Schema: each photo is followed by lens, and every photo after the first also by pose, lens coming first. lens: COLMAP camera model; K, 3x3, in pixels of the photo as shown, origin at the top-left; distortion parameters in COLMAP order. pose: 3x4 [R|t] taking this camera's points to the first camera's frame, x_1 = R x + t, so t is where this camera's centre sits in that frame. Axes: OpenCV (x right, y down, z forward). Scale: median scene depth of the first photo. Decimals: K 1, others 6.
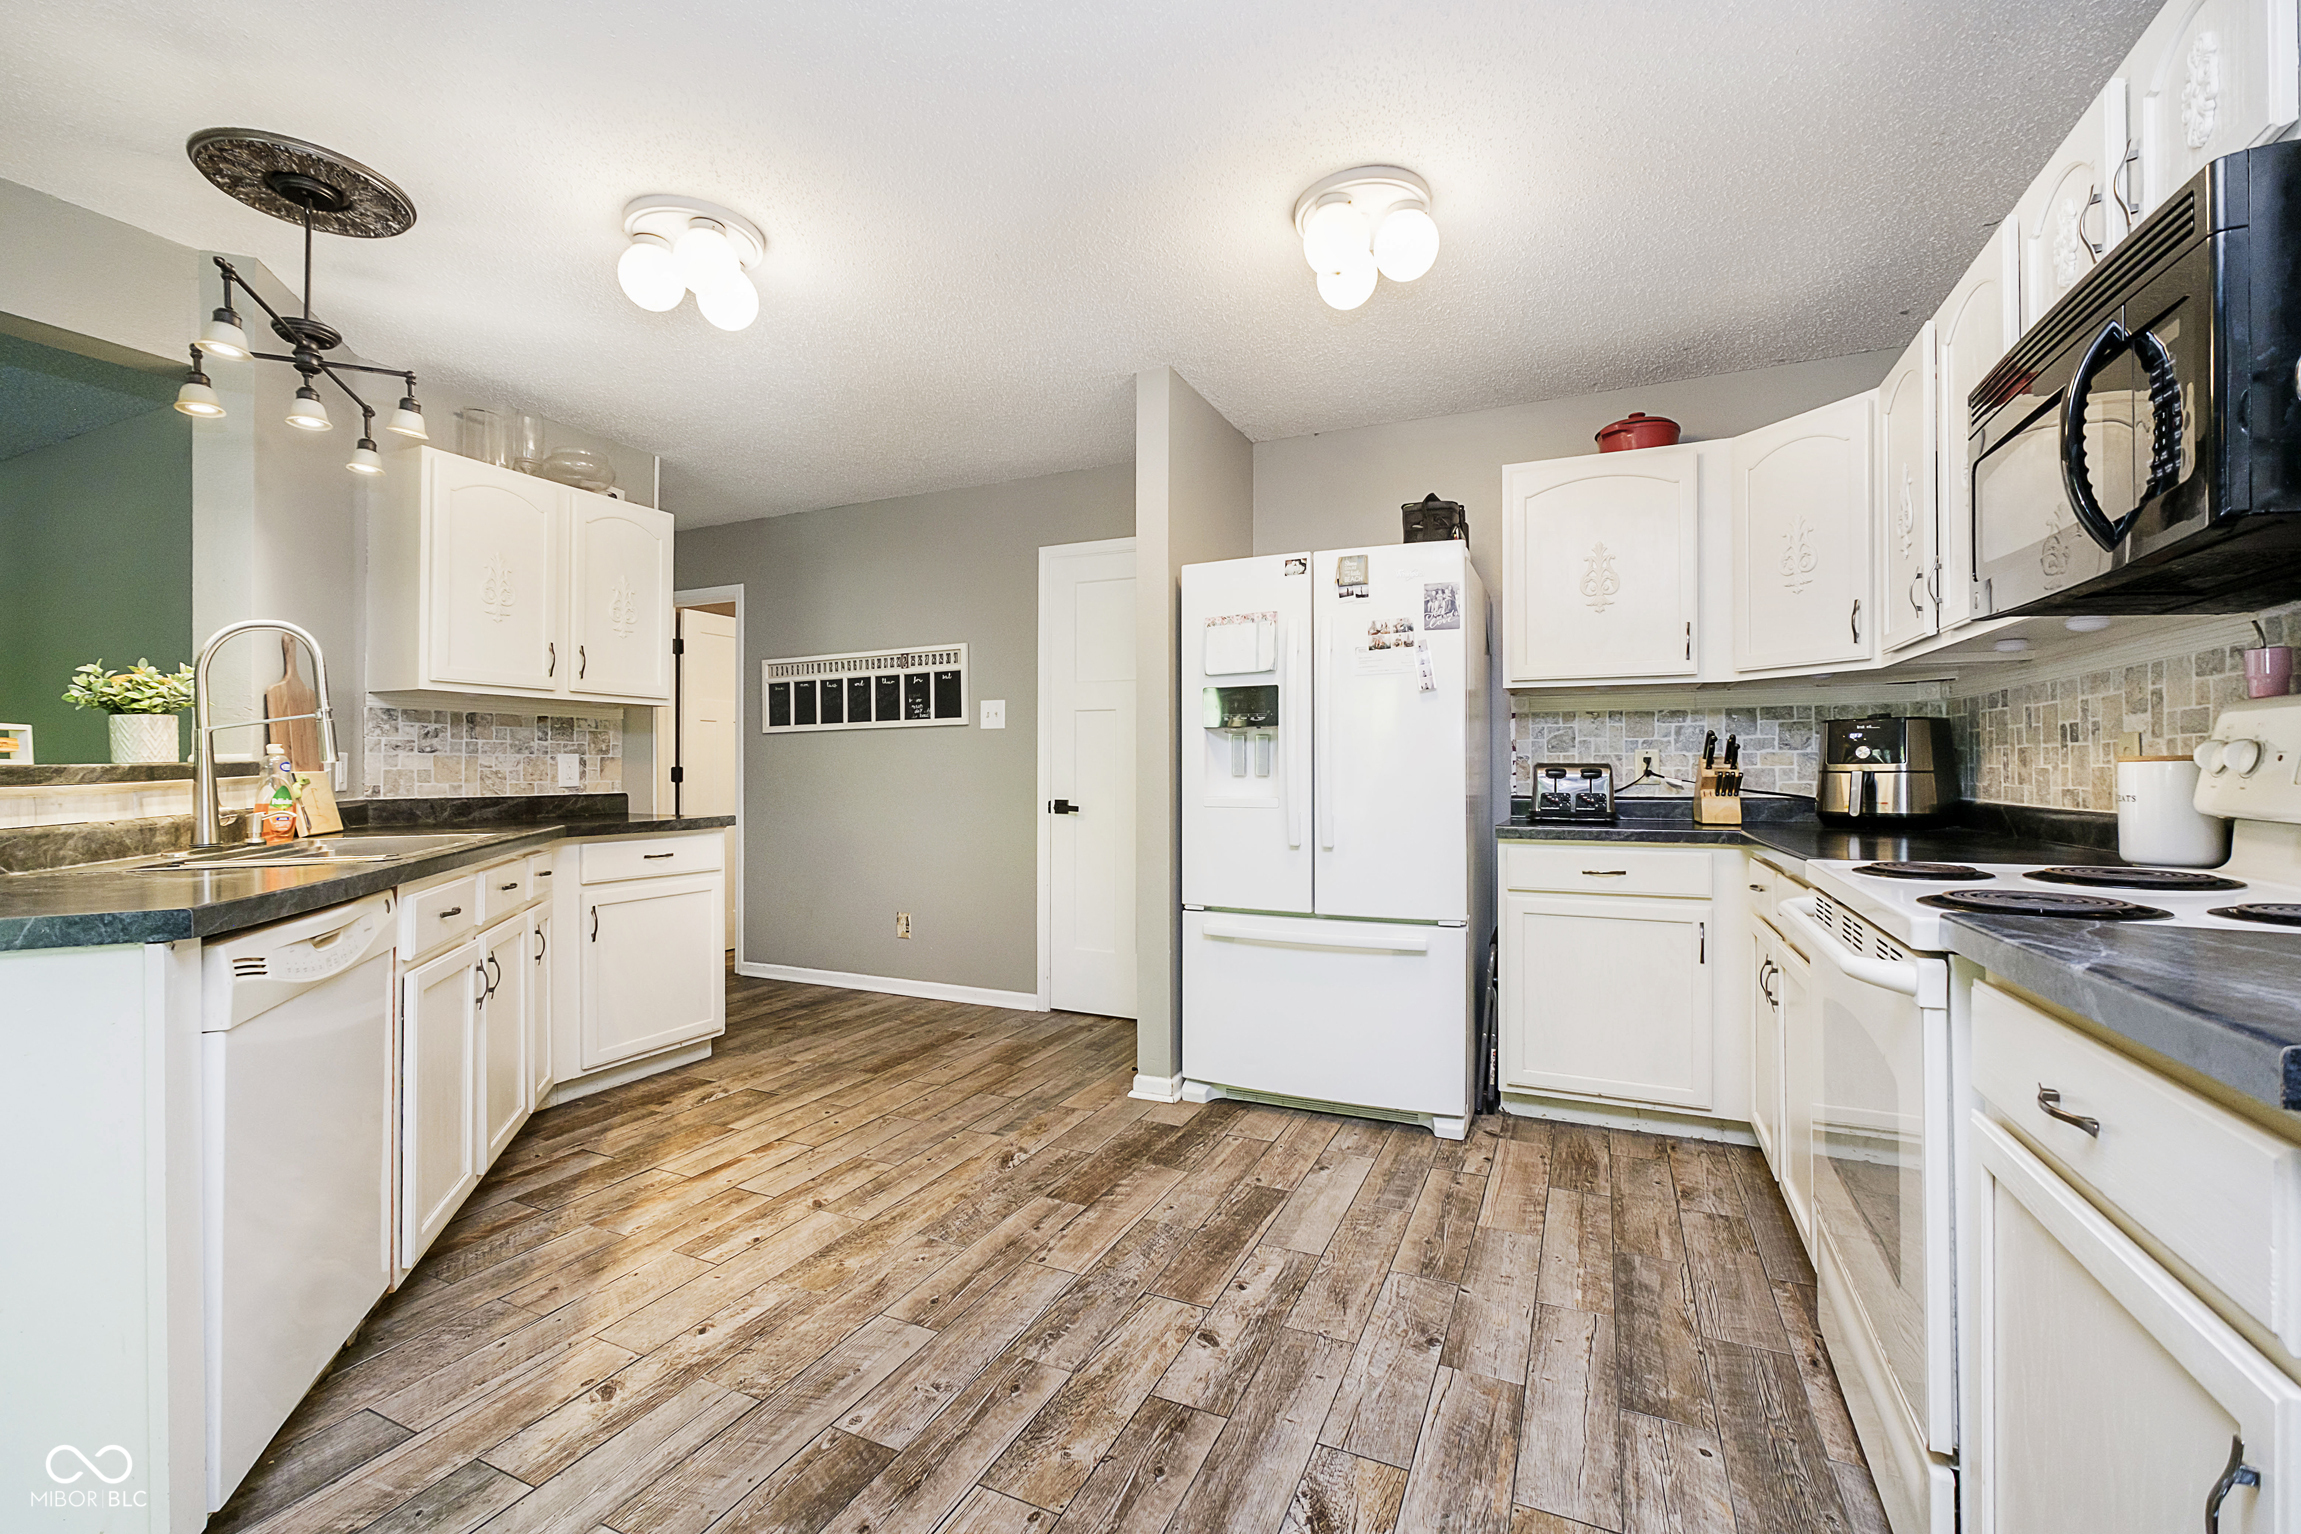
lens RADIAL K [[998.9, 0, 1129.0], [0, 998.9, 768.9], [0, 0, 1]] dist [-0.020082, 0.006872]
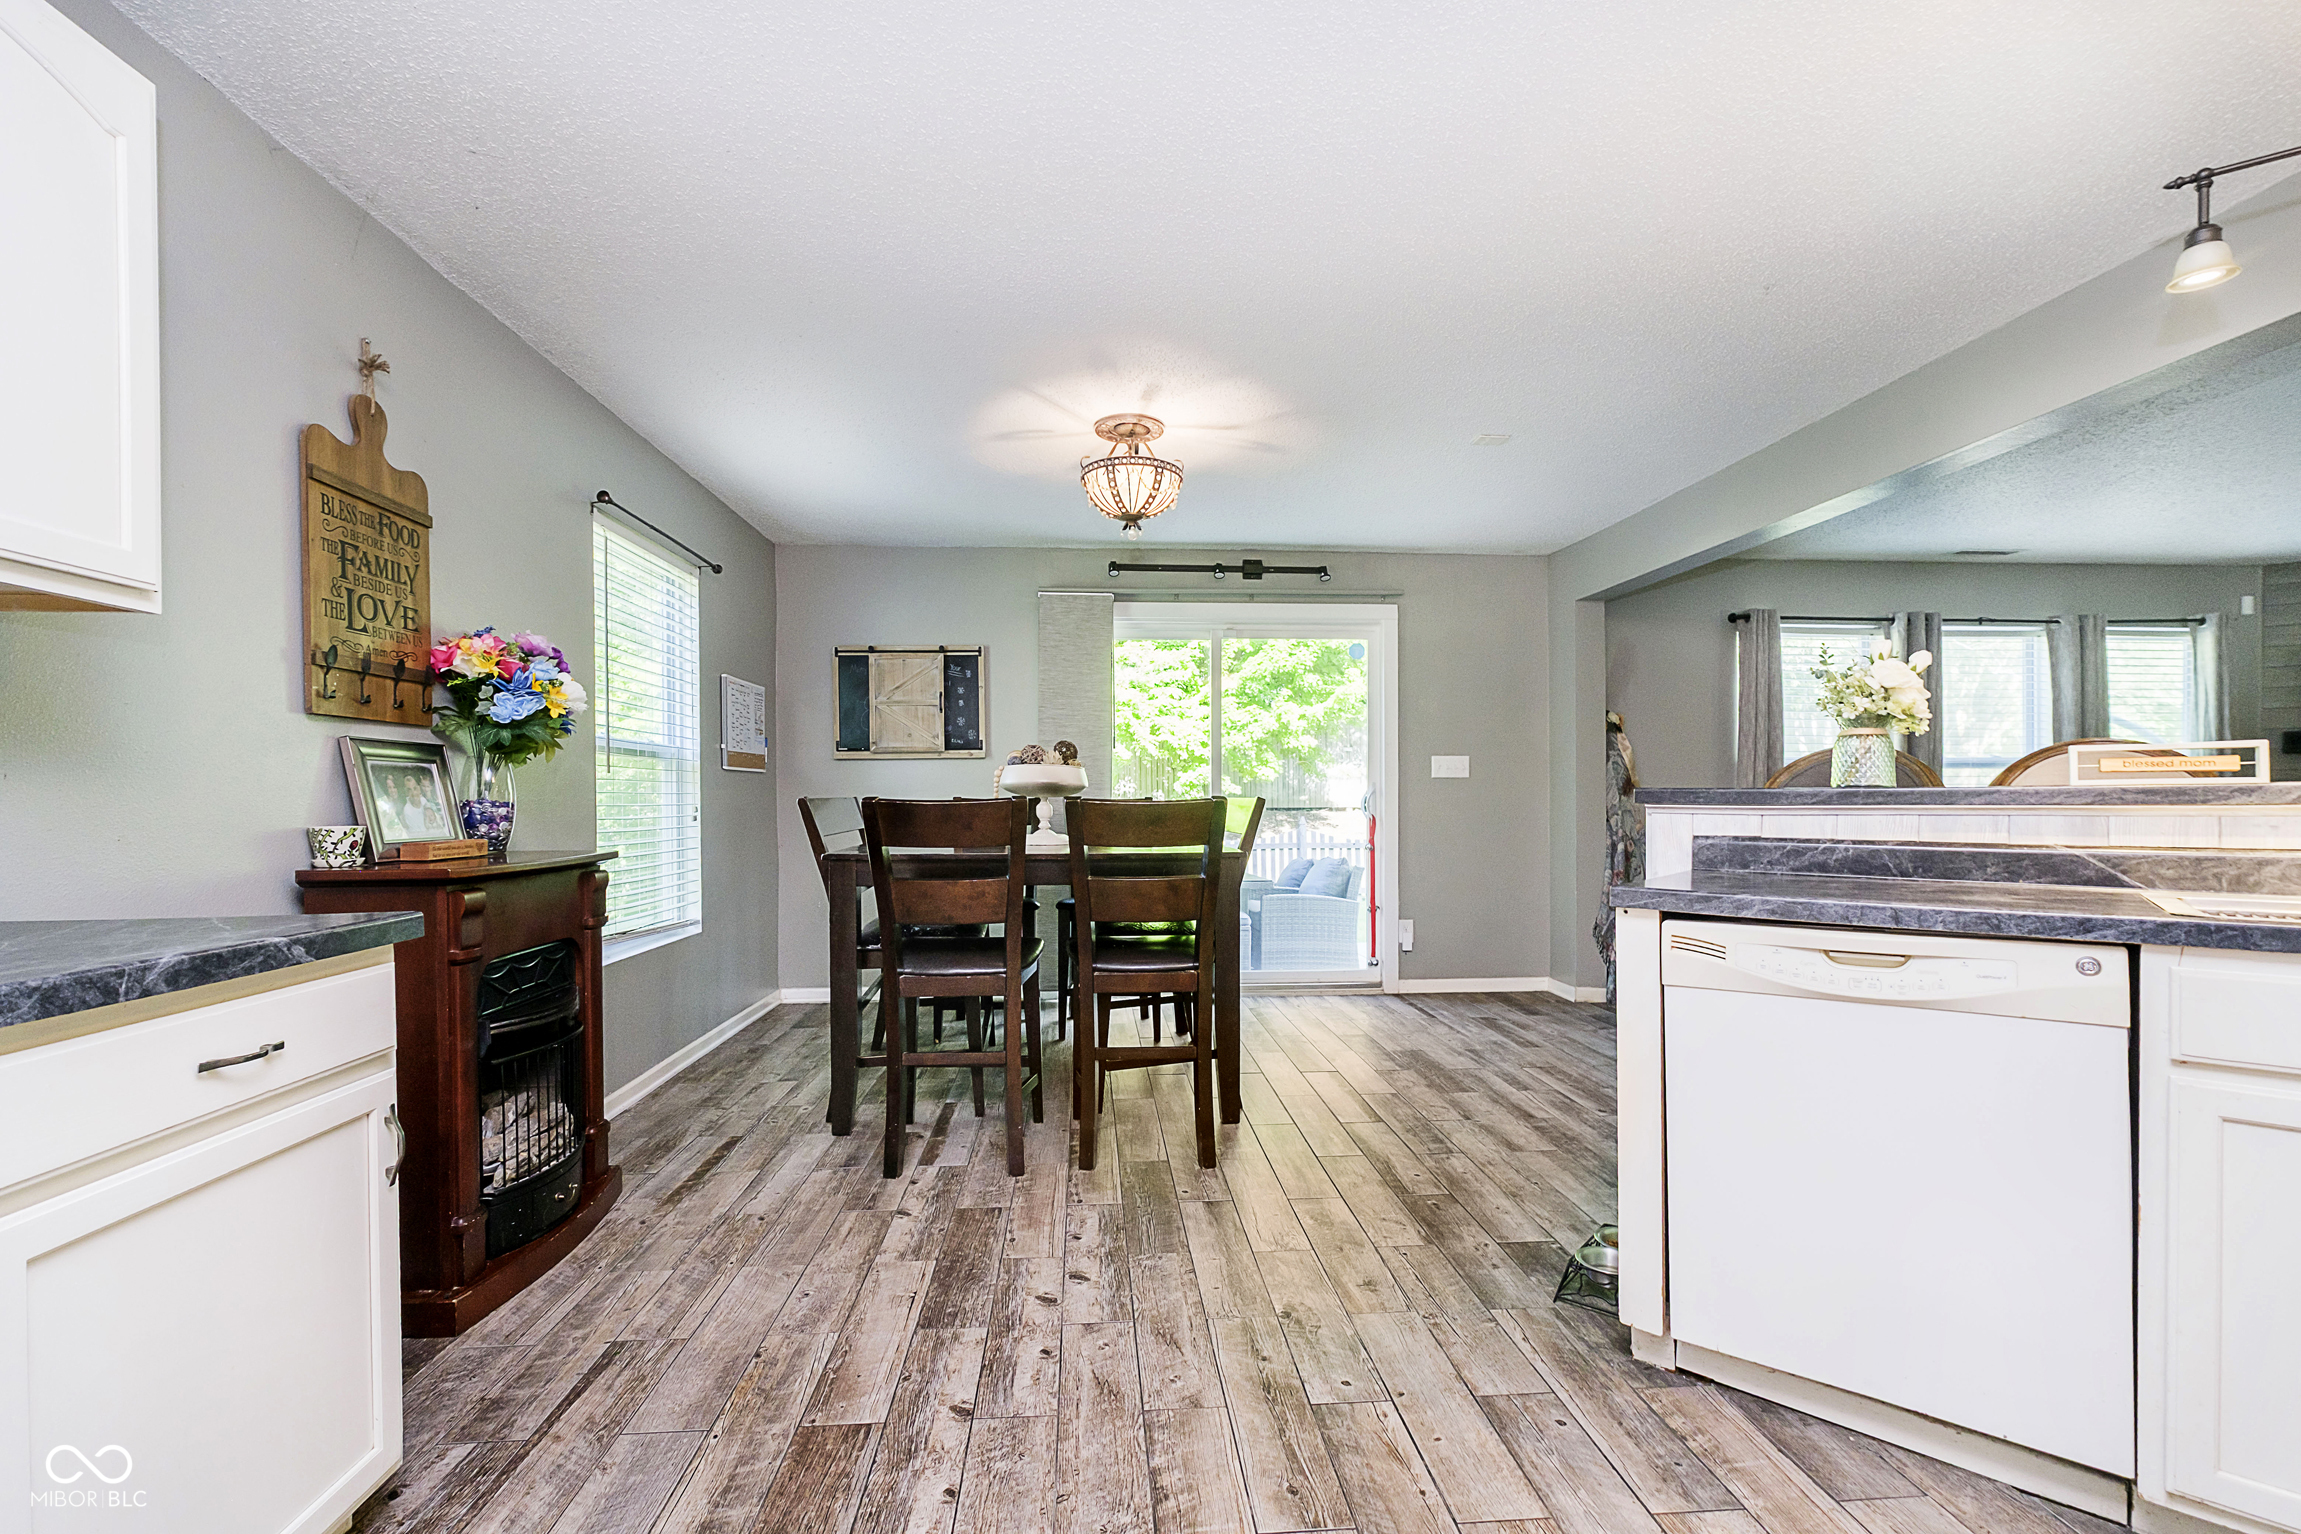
lens RADIAL K [[998.9, 0, 1151.9], [0, 998.9, 811.8], [0, 0, 1]] dist [-0.020082, 0.006872]
pose [[-0.868024, 0.008285, -0.496454, 0.232096], [0.004966, 0.999956, 0.008006, 0.007507], [0.496498, 0.004484, -0.868026, 1.148715]]
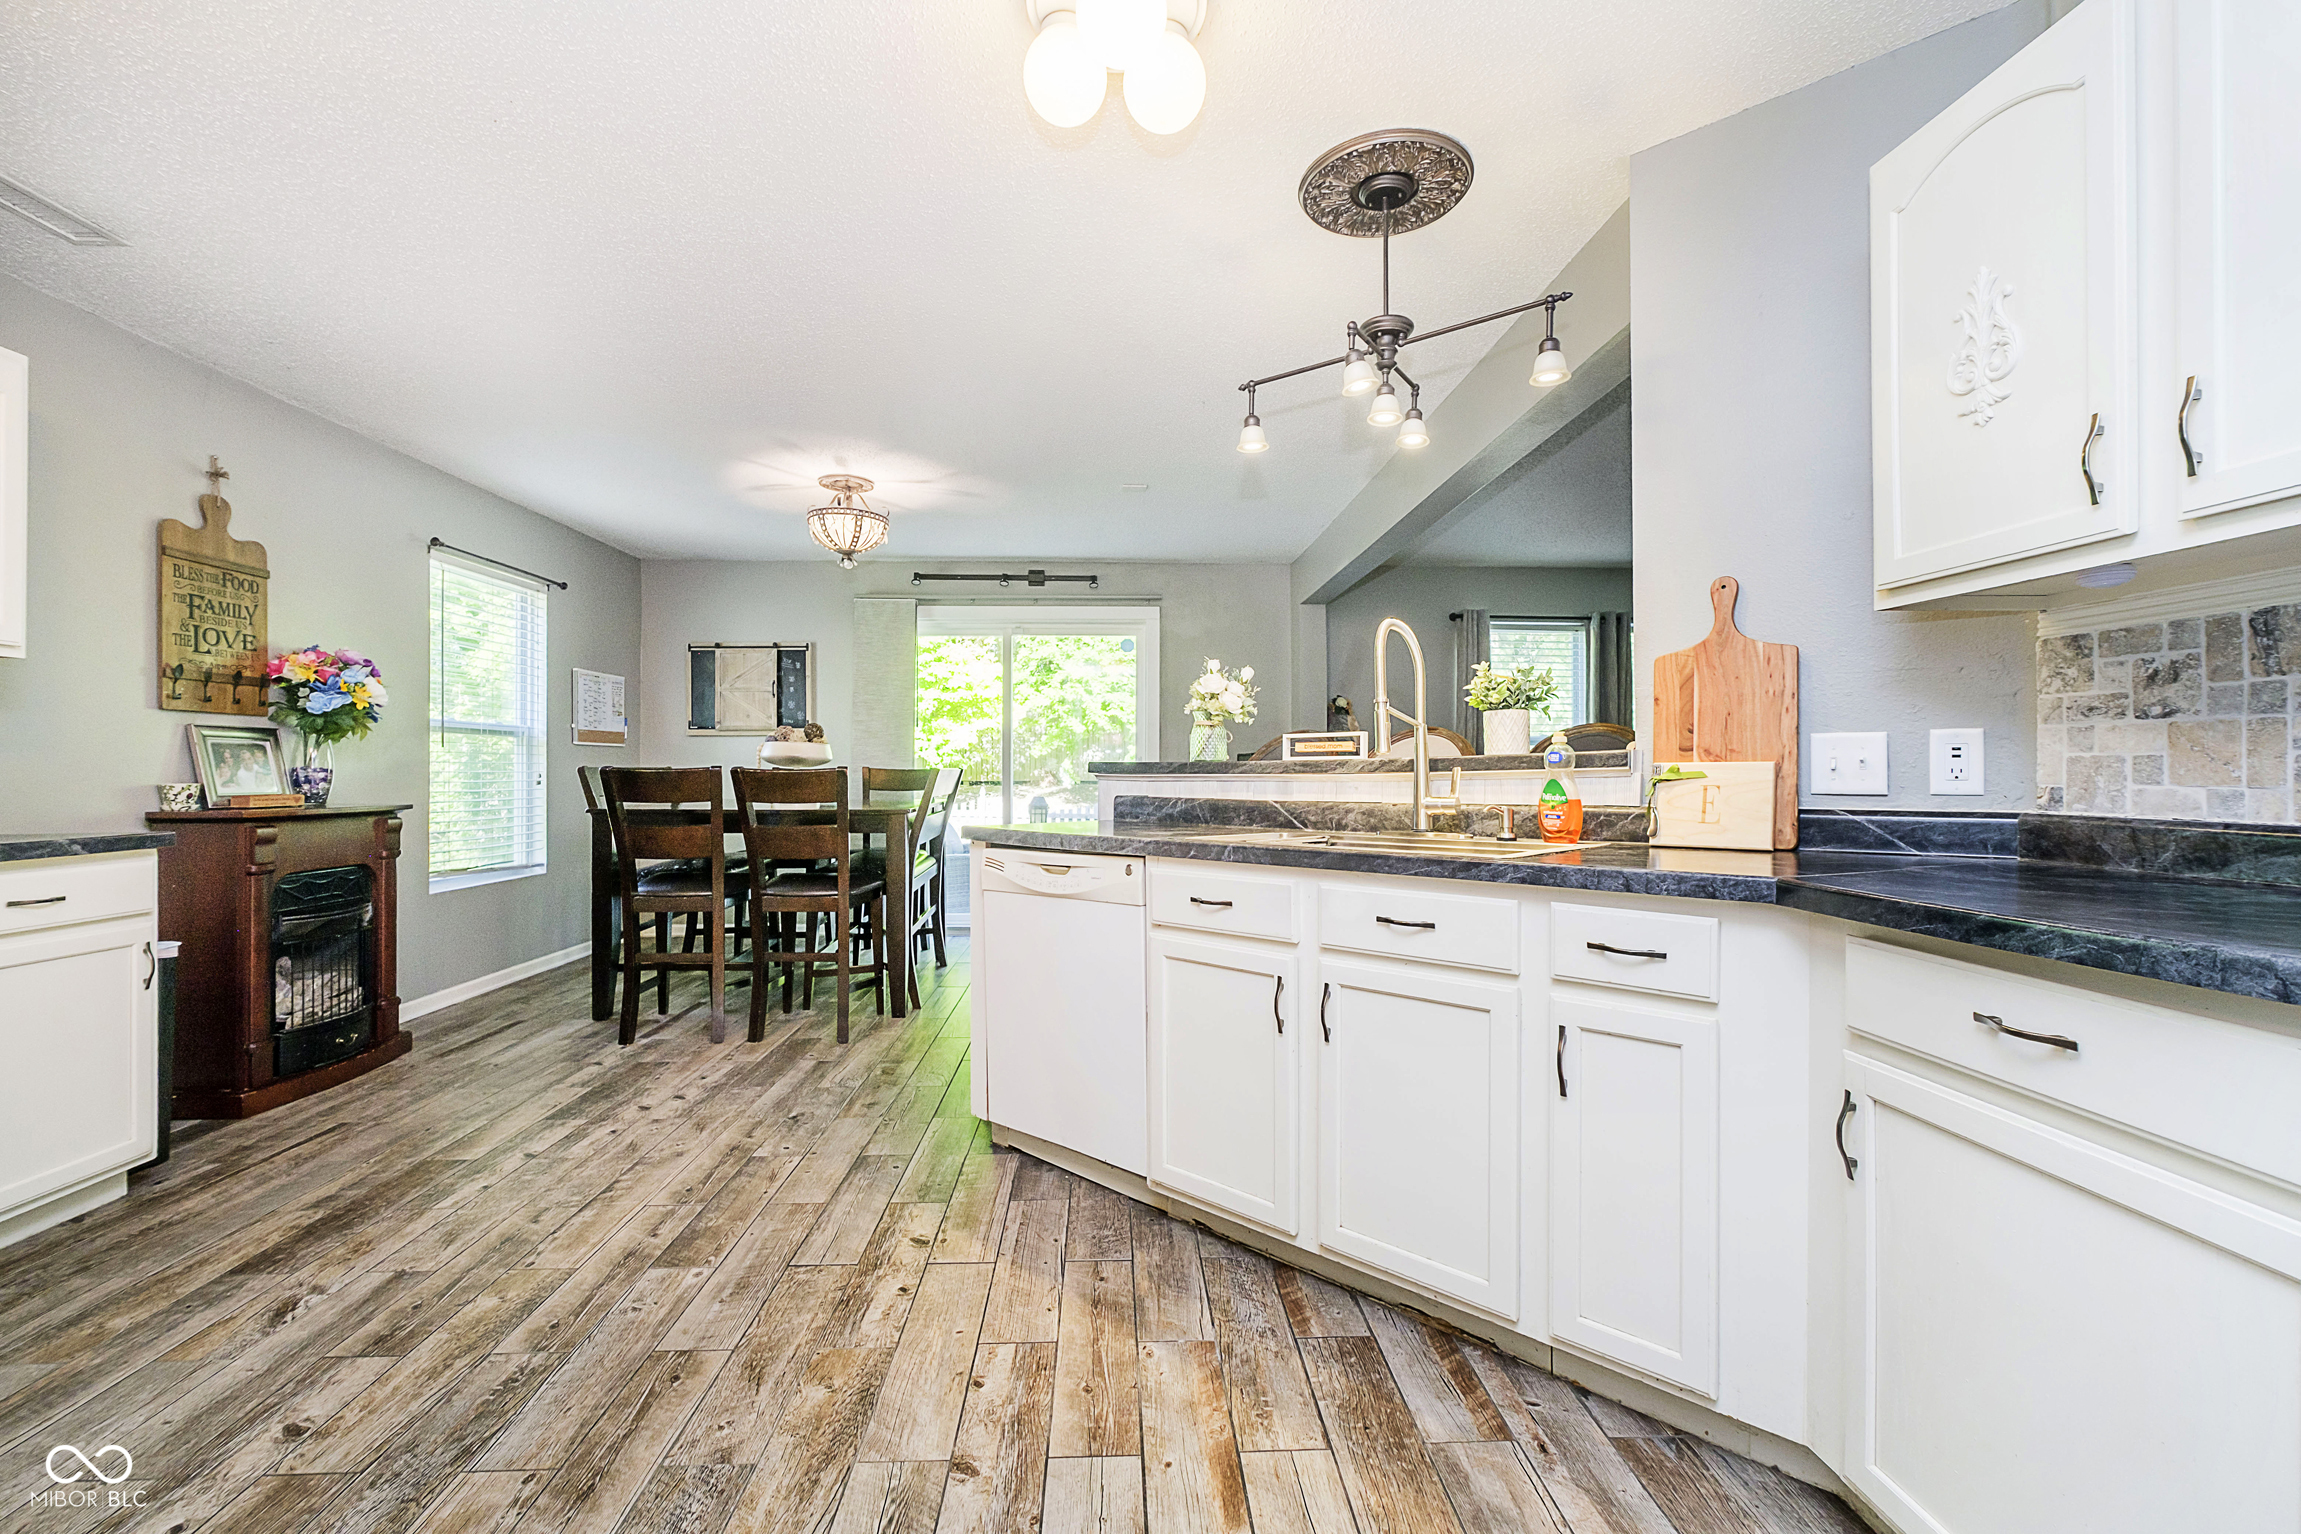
lens RADIAL K [[998.9, 0, 1165.4], [0, 998.9, 766.9], [0, 0, 1]] dist [-0.020082, 0.006872]
pose [[-0.880256, -0.003624, -0.474486, -0.157479], [0.000906, 0.999956, -0.009317, 0.015955], [0.474499, -0.008631, -0.880214, 1.909114]]
